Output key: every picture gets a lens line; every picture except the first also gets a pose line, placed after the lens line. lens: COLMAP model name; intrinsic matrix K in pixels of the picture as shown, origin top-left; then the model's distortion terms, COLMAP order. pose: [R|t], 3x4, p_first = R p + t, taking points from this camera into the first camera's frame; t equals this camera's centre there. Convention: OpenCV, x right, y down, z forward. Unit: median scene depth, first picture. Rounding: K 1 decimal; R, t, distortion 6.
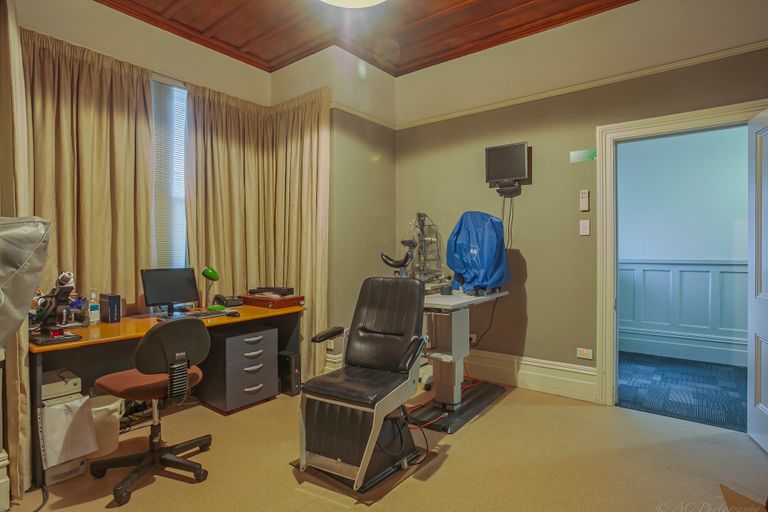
lens RADIAL K [[416.3, 0, 384.0], [0, 416.3, 256.0], [0, 0, 1]] dist [-0.001339, -0.000342]
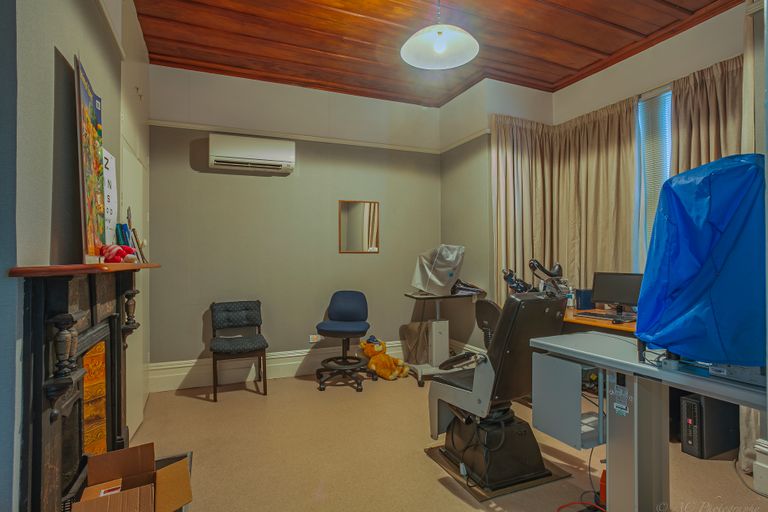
lens RADIAL K [[416.3, 0, 384.0], [0, 416.3, 256.0], [0, 0, 1]] dist [-0.001339, -0.000342]
pose [[-0.488032, -0.002840, -0.872821, 0.823458], [-0.007885, 0.999968, 0.001155, -0.013112], [0.872790, 0.007446, -0.488039, 1.066223]]
